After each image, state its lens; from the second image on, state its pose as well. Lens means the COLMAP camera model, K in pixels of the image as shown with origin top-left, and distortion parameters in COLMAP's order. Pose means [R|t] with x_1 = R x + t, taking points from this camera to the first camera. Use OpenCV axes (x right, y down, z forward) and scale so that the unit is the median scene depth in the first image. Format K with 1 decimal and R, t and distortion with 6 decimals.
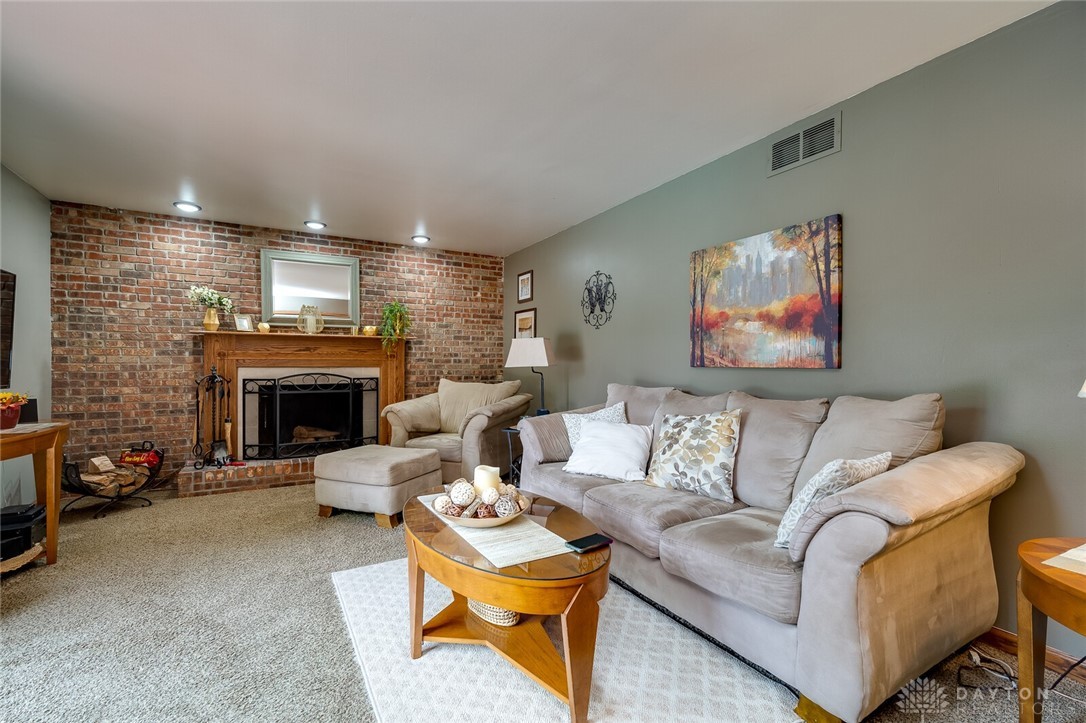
lens RADIAL K [[472.4, 0, 543.0], [0, 472.4, 367.5], [0, 0, 1]] dist [0.003640, -0.000223]
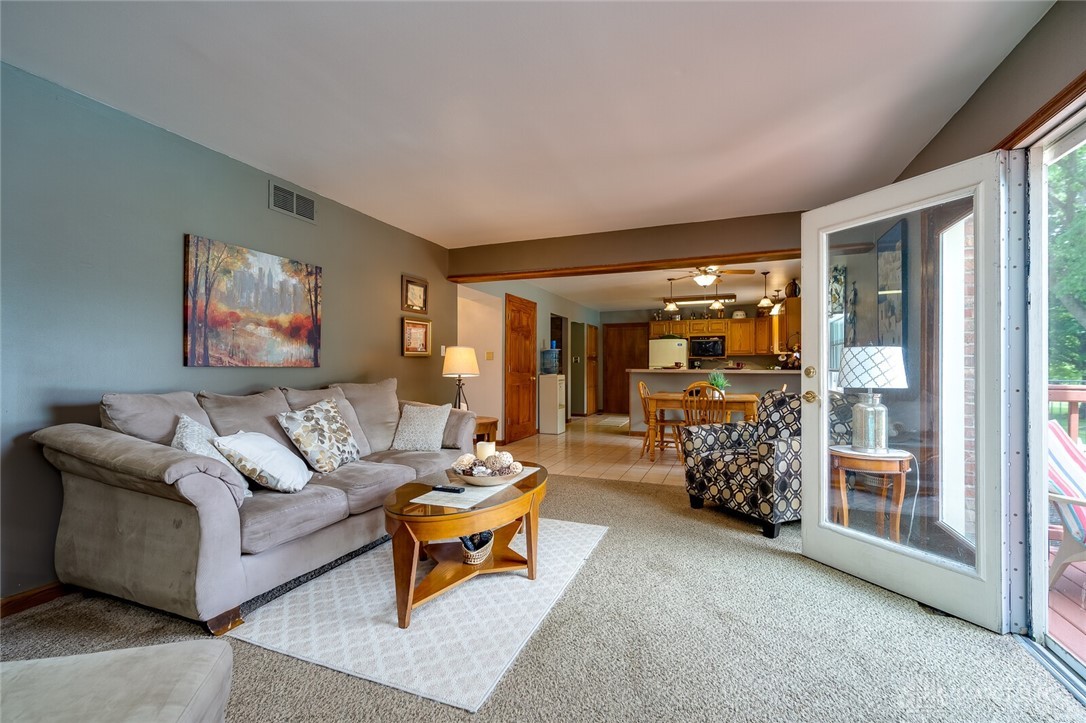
lens RADIAL K [[472.4, 0, 537.9], [0, 472.4, 364.2], [0, 0, 1]] dist [0.003640, -0.000223]
pose [[-0.615515, -0.002677, 0.788121, -0.587529], [-0.003246, 0.999994, 0.000861, -0.006190], [-0.788119, -0.002028, -0.615520, 0.791802]]
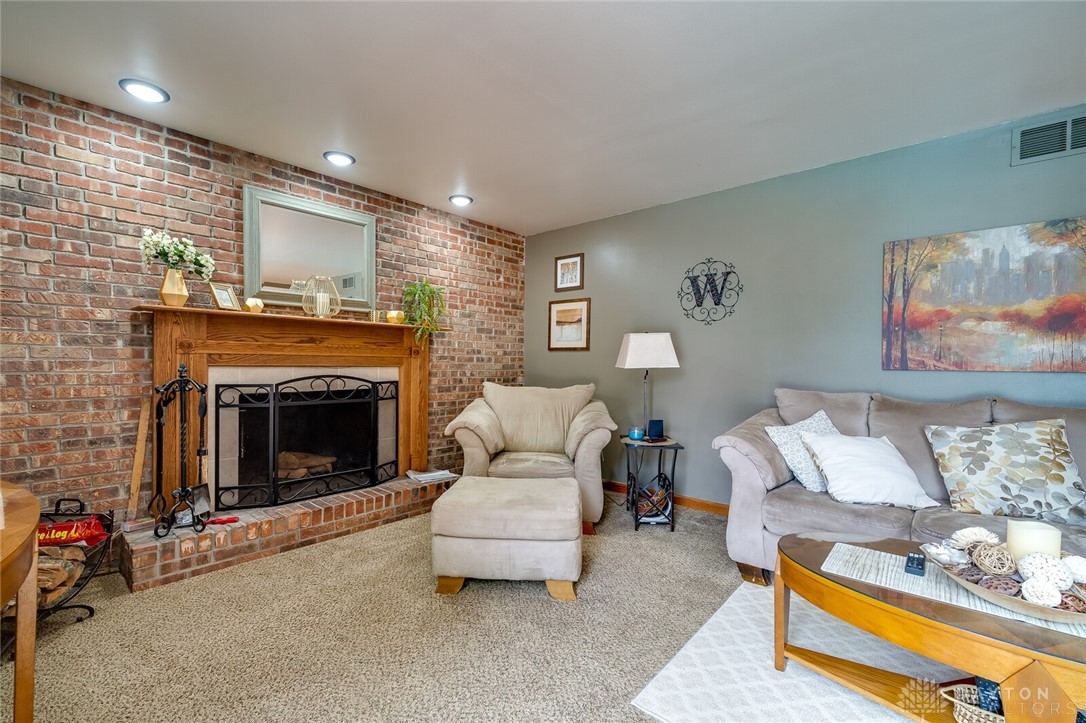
lens RADIAL K [[472.4, 0, 541.9], [0, 472.4, 369.5], [0, 0, 1]] dist [0.003640, -0.000223]
pose [[0.946151, 0.003472, 0.323706, -0.458062], [-0.005679, 0.999967, 0.005874, -0.002559], [-0.323675, -0.007396, 0.946139, 0.274635]]
